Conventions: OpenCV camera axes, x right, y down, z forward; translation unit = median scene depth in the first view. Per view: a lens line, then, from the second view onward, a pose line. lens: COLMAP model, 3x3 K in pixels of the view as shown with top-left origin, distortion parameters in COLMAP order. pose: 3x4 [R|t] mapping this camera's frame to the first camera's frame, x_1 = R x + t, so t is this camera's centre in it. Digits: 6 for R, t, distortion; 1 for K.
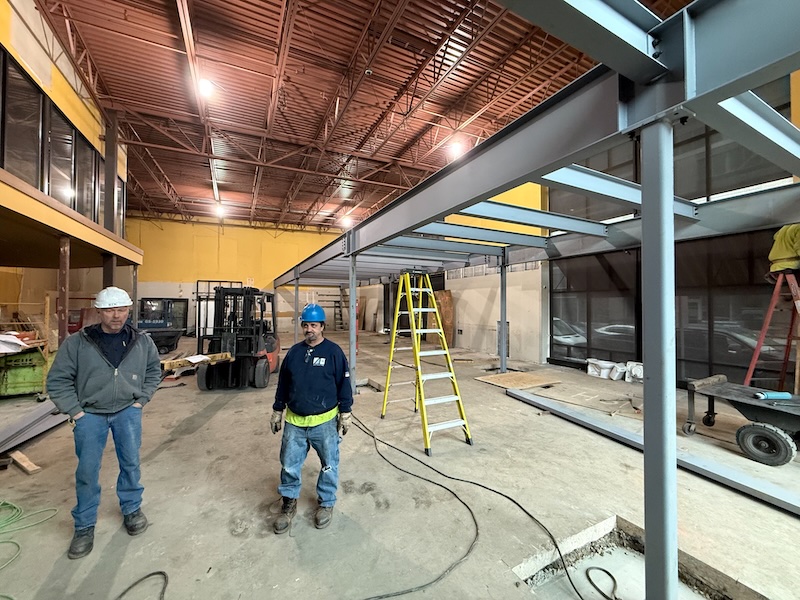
lens RADIAL K [[321.6, 0, 400.0], [0, 321.6, 300.0], [0, 0, 1]] dist [0.000063, 0.000001]
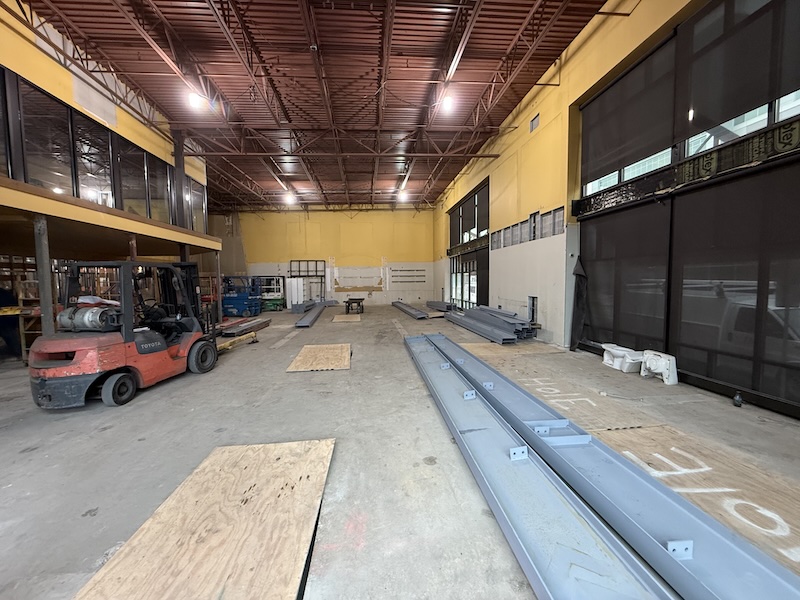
lens RADIAL K [[321.6, 0, 400.0], [0, 321.6, 300.0], [0, 0, 1]] dist [0.000063, 0.000001]
pose [[0.929050, 0.010111, -0.369816, 0.332993], [0.019128, 0.996976, 0.075313, 0.004344], [0.369459, -0.077044, 0.926047, 0.067588]]
